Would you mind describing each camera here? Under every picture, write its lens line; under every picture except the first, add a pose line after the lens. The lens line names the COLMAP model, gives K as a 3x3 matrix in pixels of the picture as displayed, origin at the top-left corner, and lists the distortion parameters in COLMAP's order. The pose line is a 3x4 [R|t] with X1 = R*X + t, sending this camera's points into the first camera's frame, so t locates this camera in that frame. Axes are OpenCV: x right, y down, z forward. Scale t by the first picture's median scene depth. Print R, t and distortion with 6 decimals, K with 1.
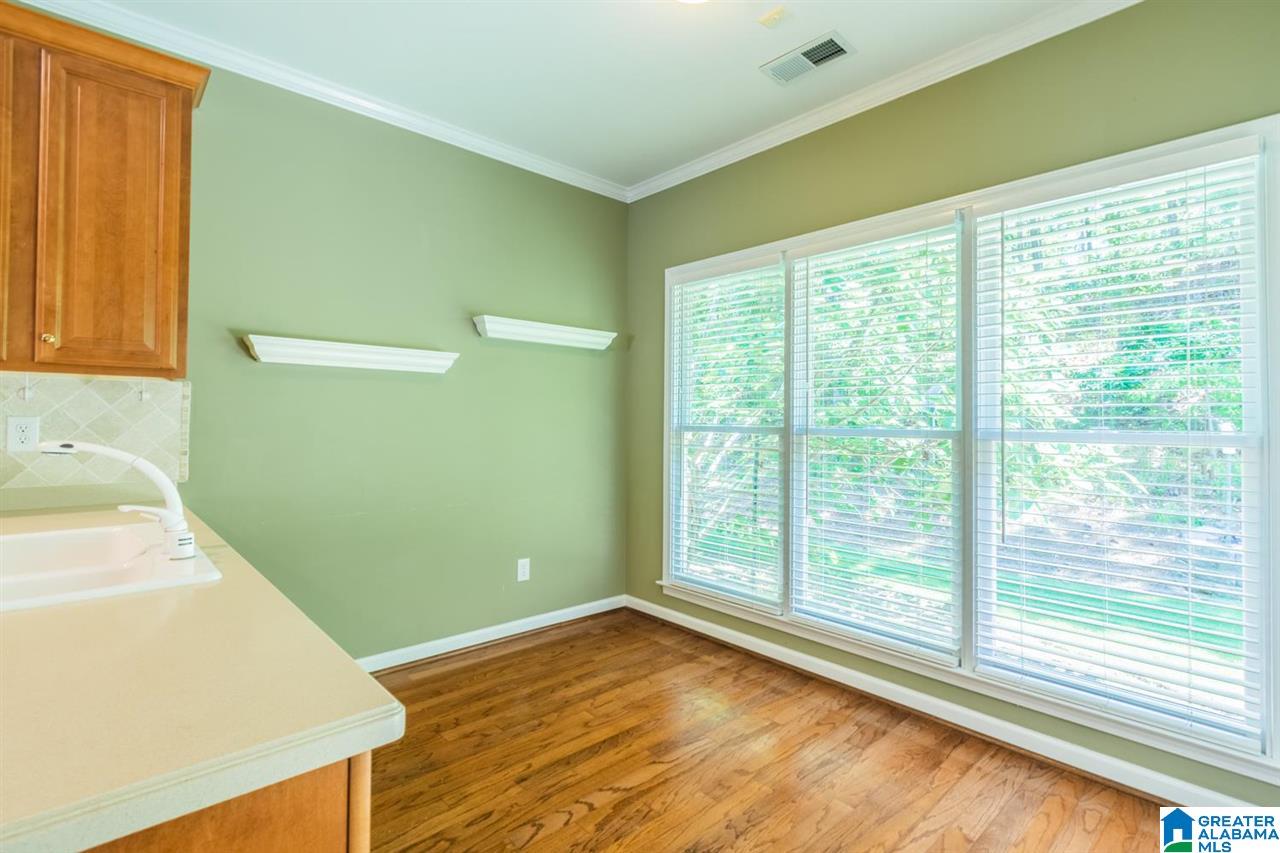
lens RADIAL K [[598.7, 0, 640.0], [0, 598.7, 426.5], [0, 0, 1]] dist [0.000000, -0.000003]
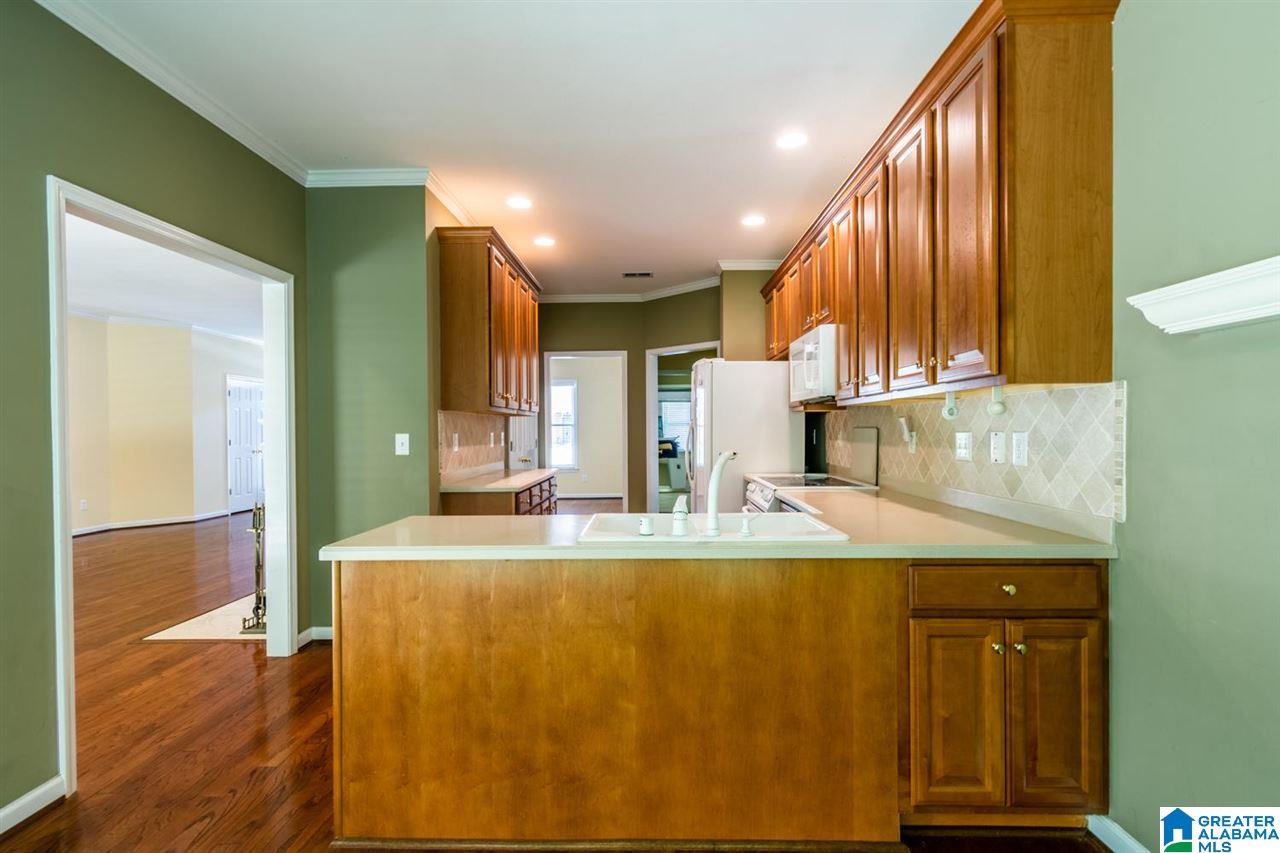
lens RADIAL K [[568.0, 0, 640.0], [0, 568.0, 426.5], [0, 0, 1]] dist [0.000068, 0.000002]
pose [[-0.695377, -0.001377, -0.718644, 0.114503], [0.001292, 0.999994, -0.003167, -0.019520], [0.718644, -0.003131, -0.695371, 1.060490]]
